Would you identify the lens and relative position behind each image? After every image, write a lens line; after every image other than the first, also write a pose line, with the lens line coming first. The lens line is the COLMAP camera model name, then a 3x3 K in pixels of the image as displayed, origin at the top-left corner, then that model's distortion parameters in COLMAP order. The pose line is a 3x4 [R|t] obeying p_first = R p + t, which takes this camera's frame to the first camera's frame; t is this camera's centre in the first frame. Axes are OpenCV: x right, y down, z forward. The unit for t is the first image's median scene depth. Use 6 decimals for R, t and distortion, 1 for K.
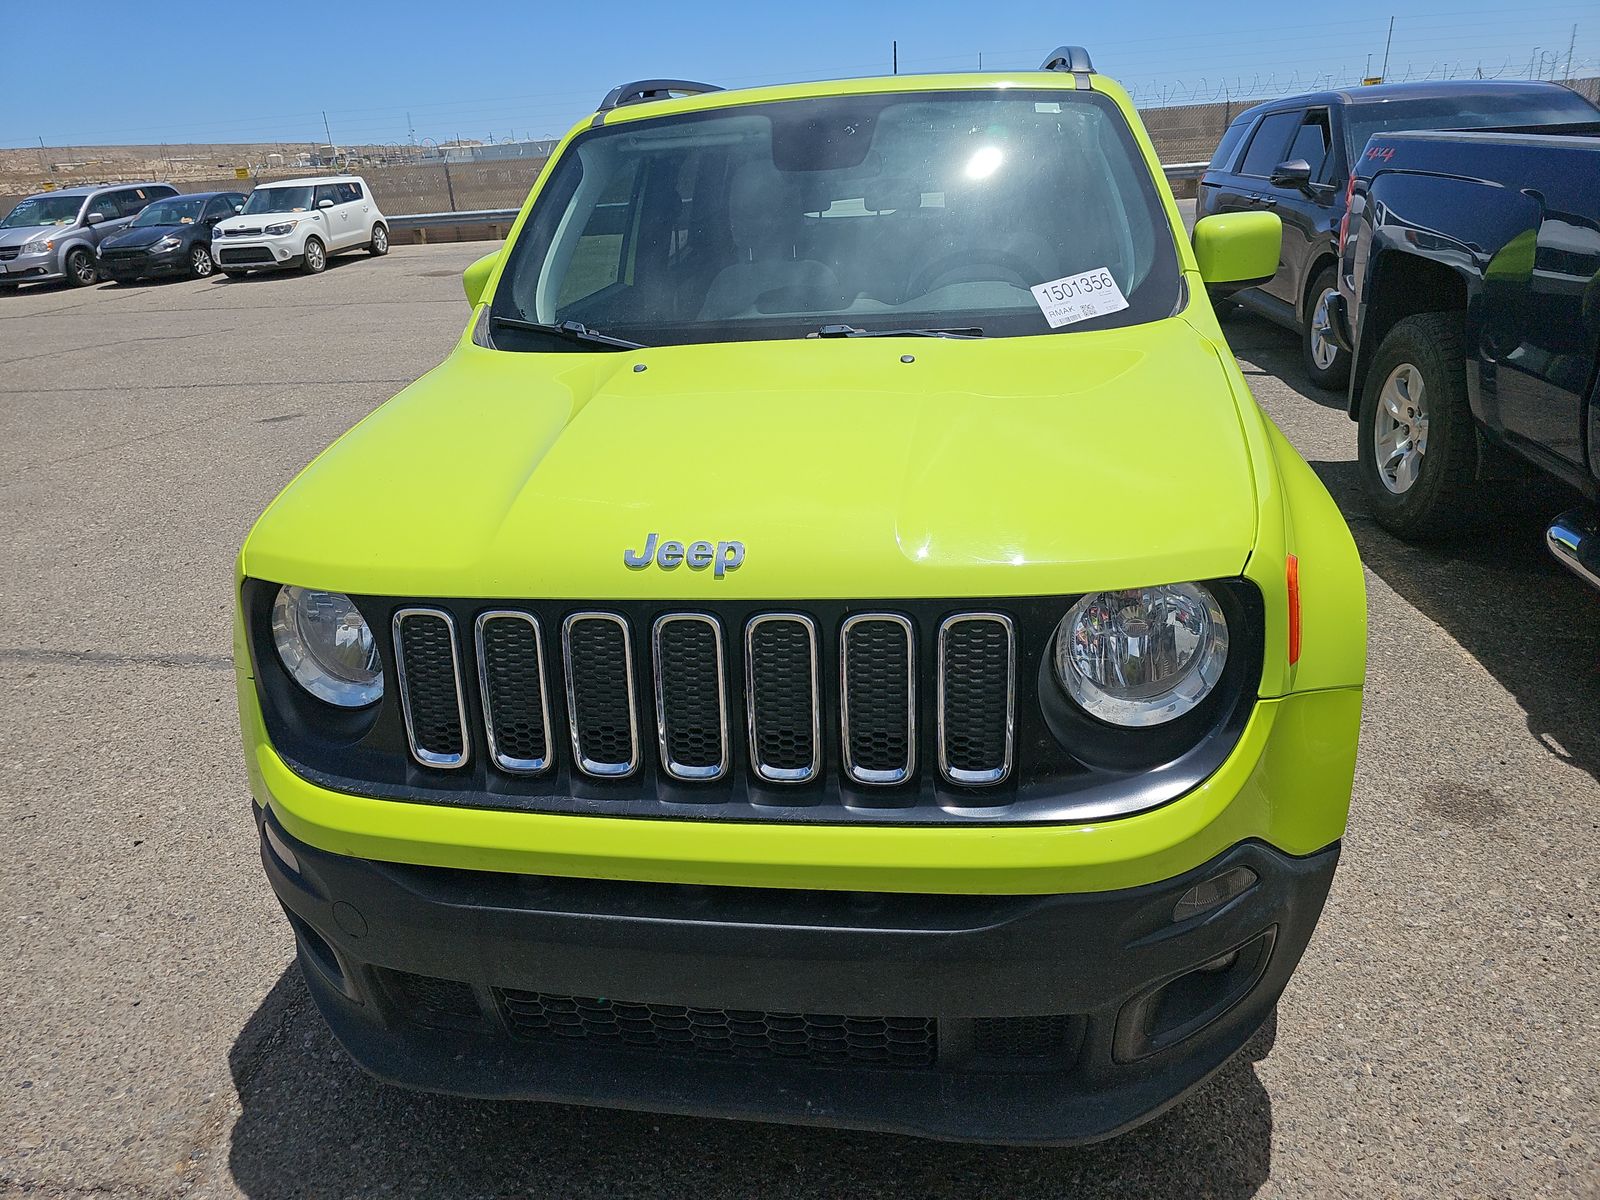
lens RADIAL K [[1095.4, 0, 757.6], [0, 1095.4, 558.1], [0, 0, 1]] dist [0.018766, -0.020712]
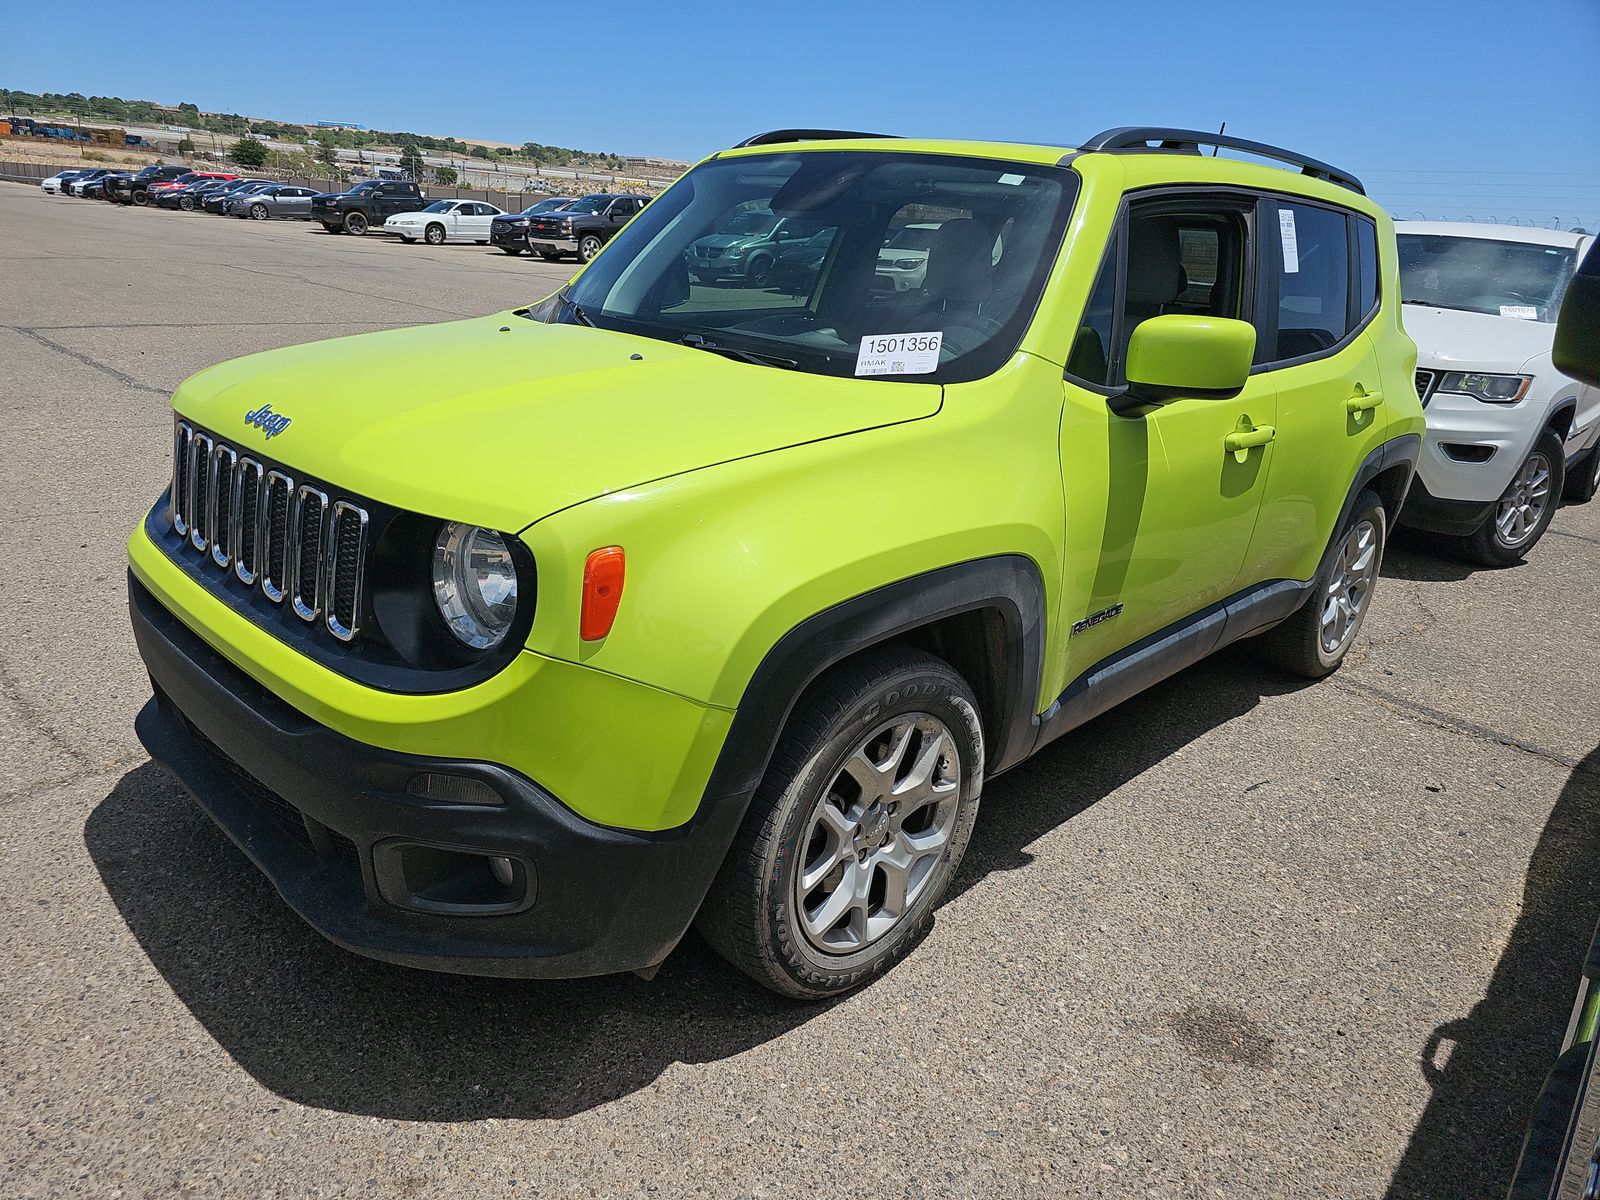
lens RADIAL K [[1095.4, 0, 805.2], [0, 1095.4, 605.1], [0, 0, 1]] dist [0.018766, -0.020712]
pose [[0.810210, 0.295954, -0.505937, 0.699135], [-0.305729, 0.949827, 0.066016, -0.046959], [0.500090, 0.101193, 0.860041, 0.080957]]
